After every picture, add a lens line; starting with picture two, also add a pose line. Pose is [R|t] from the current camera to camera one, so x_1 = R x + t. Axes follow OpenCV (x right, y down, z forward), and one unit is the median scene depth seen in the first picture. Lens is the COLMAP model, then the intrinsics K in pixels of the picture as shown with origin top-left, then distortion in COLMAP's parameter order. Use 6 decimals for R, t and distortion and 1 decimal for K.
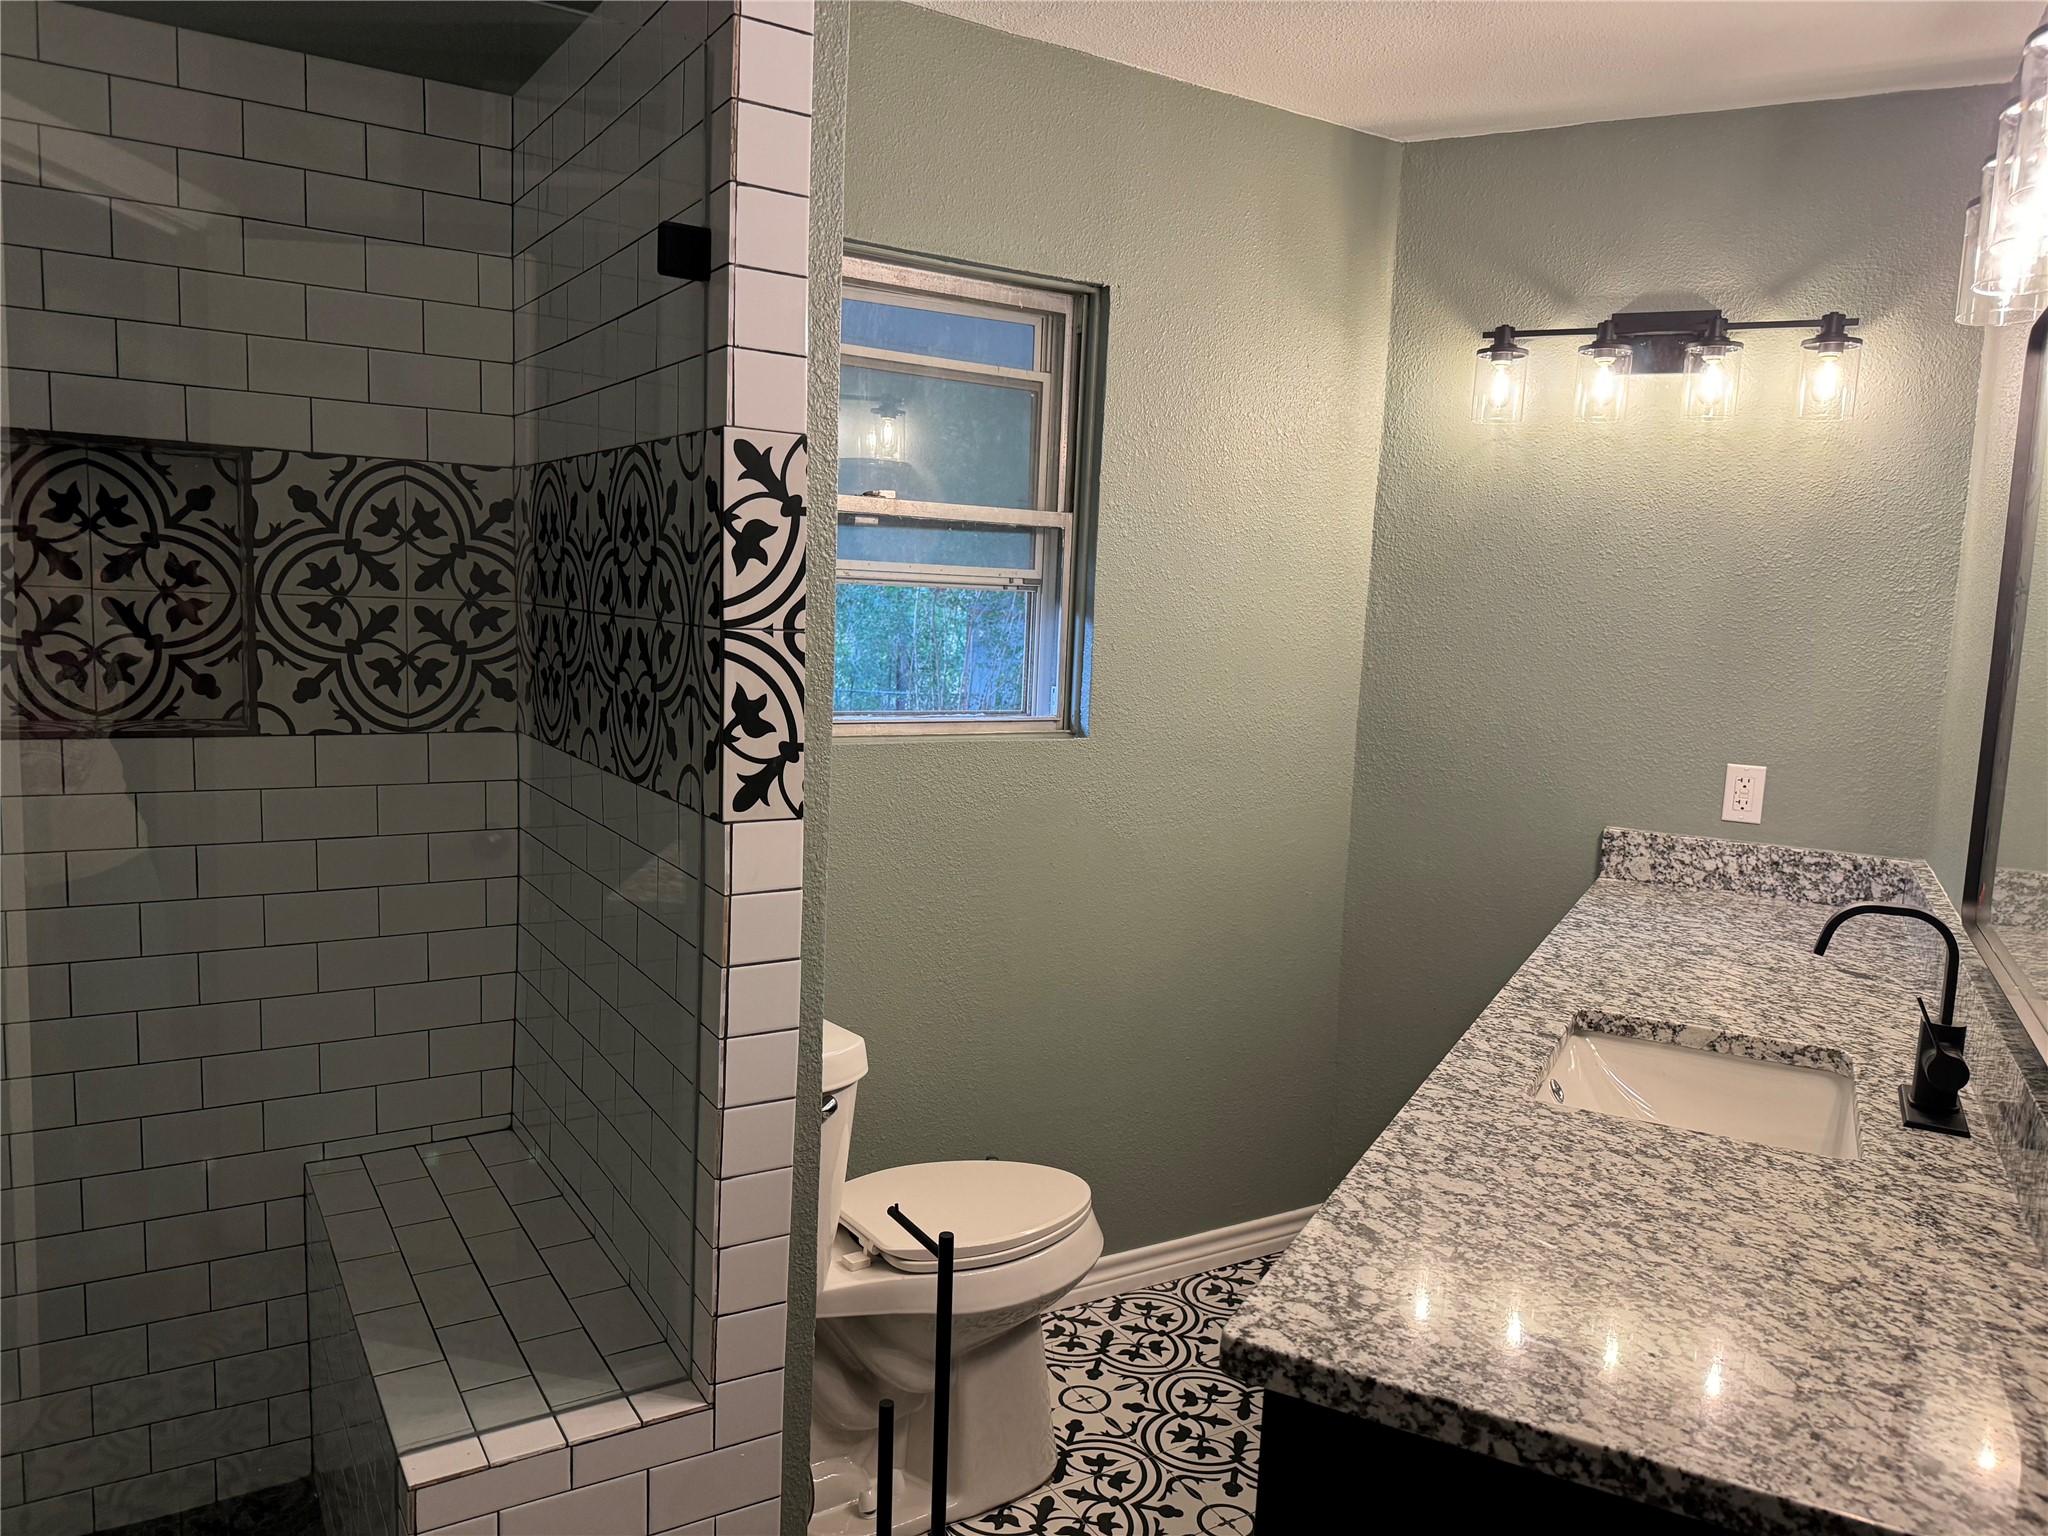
lens RADIAL K [[1459.8, 0, 980.8], [0, 1459.8, 776.0], [0, 0, 1]] dist [0.075134, -0.091510]
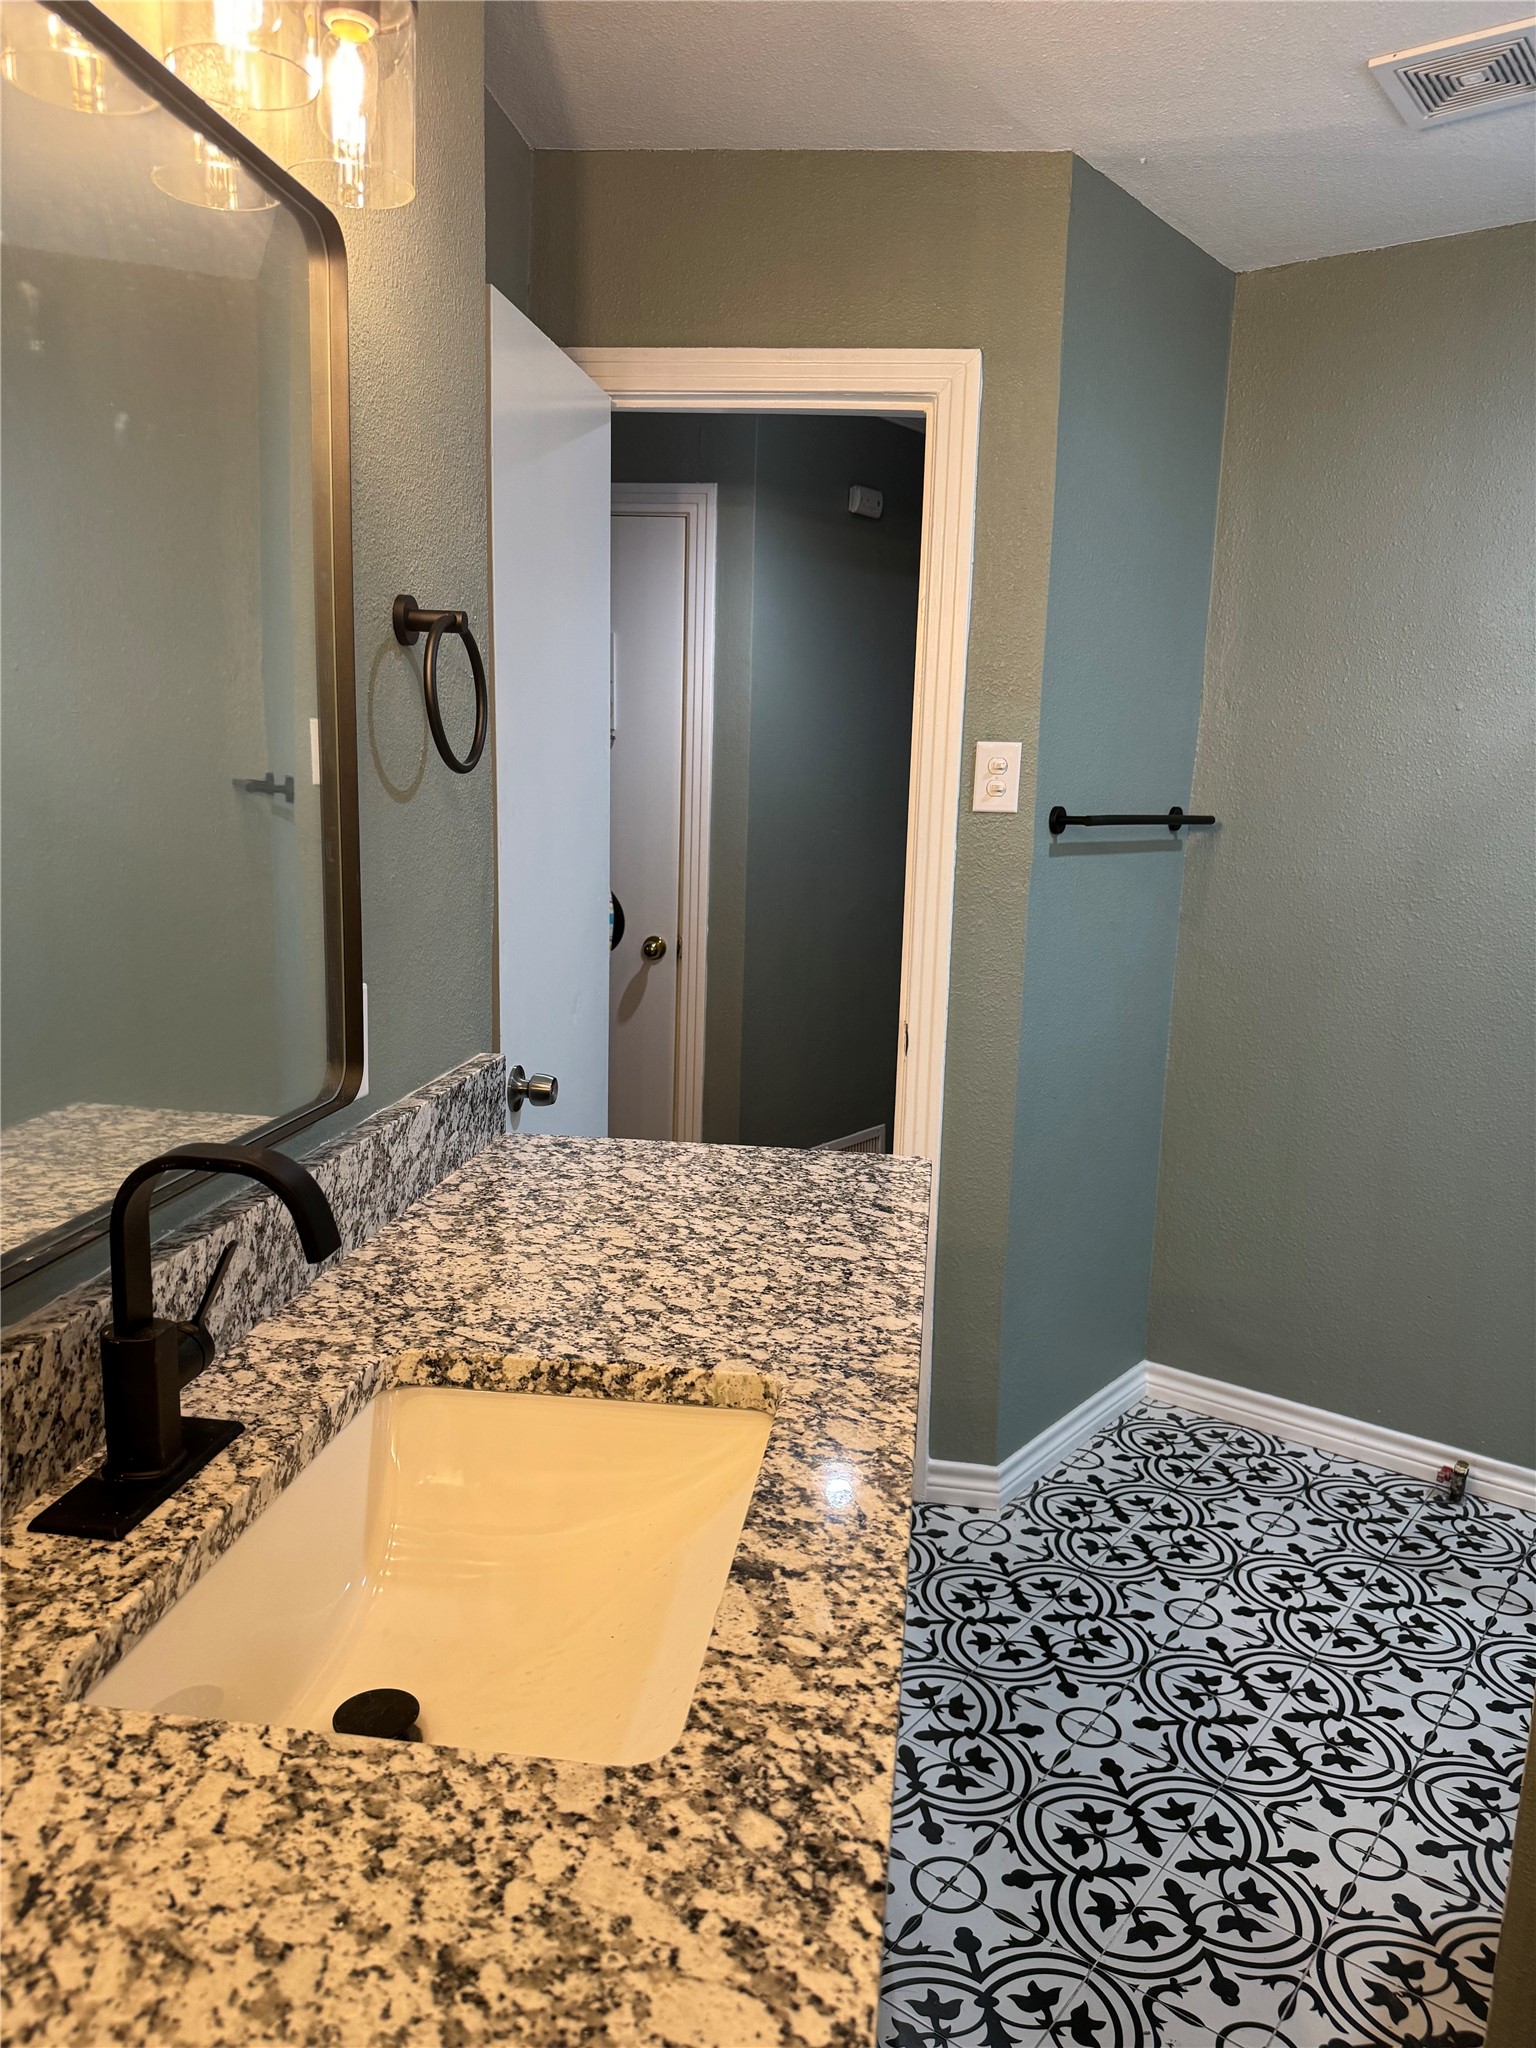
lens RADIAL K [[1459.8, 0, 775.2], [0, 1459.8, 1023.7], [0, 0, 1]] dist [0.075134, -0.091510]
pose [[-0.926285, -0.008837, -0.376719, 0.709651], [-0.113393, 0.959924, 0.256297, -0.139061], [0.359357, 0.280121, -0.890165, 1.750703]]
